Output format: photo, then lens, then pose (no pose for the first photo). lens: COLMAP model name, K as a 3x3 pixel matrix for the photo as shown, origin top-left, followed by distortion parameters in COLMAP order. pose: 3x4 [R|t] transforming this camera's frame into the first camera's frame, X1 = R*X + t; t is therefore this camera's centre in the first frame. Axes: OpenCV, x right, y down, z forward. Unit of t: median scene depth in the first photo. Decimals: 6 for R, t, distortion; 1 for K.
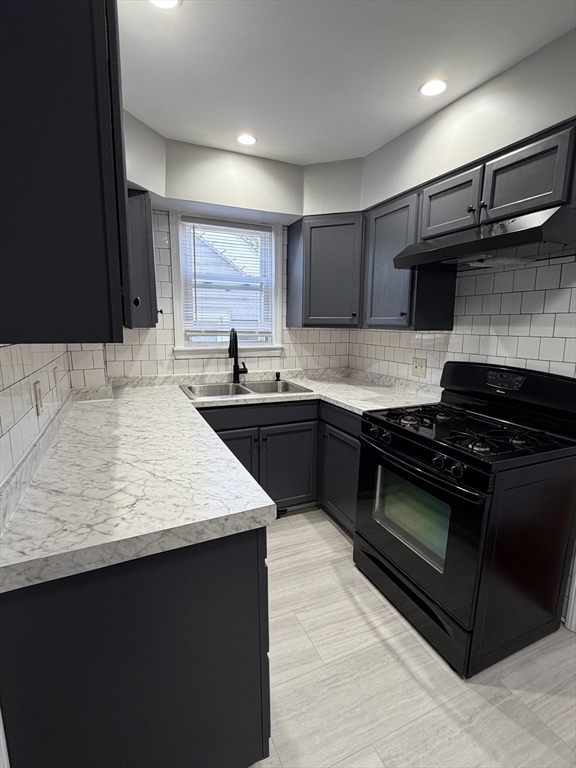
lens RADIAL K [[368.5, 0, 288.0], [0, 368.5, 384.0], [0, 0, 1]] dist [-0.001186, -0.000527]
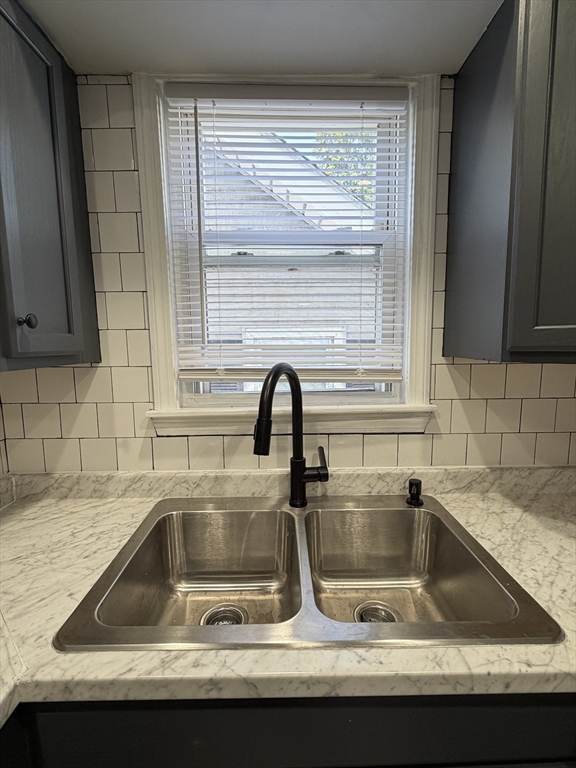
lens RADIAL K [[368.5, 0, 288.0], [0, 368.5, 384.0], [0, 0, 1]] dist [-0.001186, -0.000527]
pose [[0.923694, 0.023710, -0.382396, -0.007125], [-0.044945, 0.997898, -0.046692, -0.112337], [0.380485, 0.060316, 0.922818, 0.653731]]
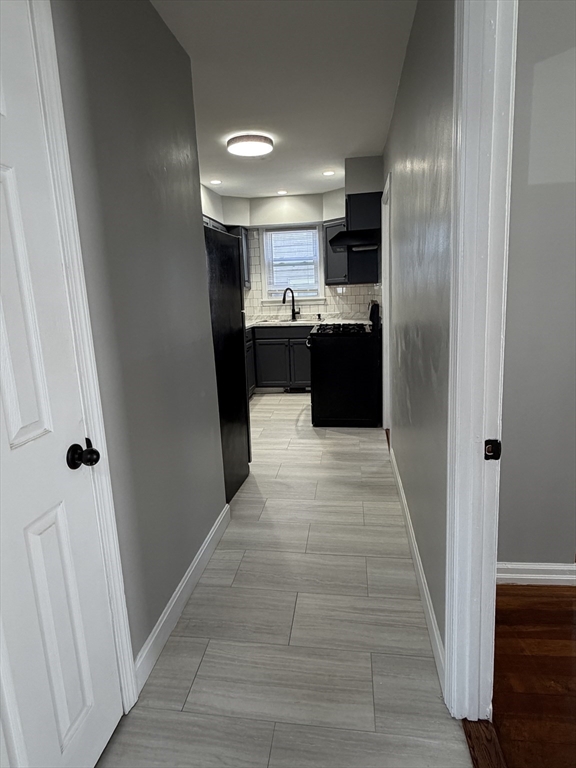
lens RADIAL K [[462.5, 0, 288.0], [0, 462.5, 384.0], [0, 0, 1]] dist [-0.000307, 0.000545]
pose [[0.848499, 0.064511, -0.525250, 1.036839], [-0.045823, 0.997770, 0.048522, 0.202425], [0.527209, -0.017102, 0.849563, -0.908983]]
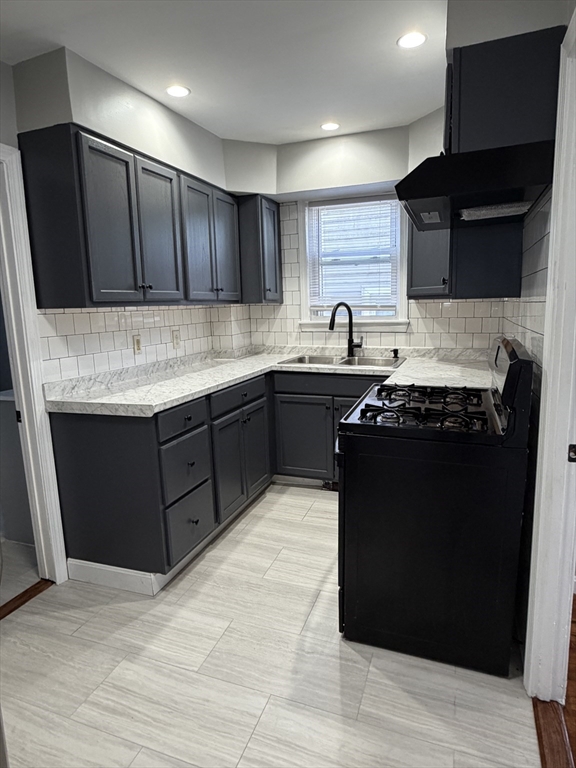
lens RADIAL K [[462.5, 0, 288.0], [0, 462.5, 384.0], [0, 0, 1]] dist [-0.000307, 0.000545]
pose [[0.711271, 0.096104, -0.696317, 0.644710], [-0.088093, 0.994987, 0.047341, 0.026940], [0.697376, 0.027668, 0.716171, -0.026490]]
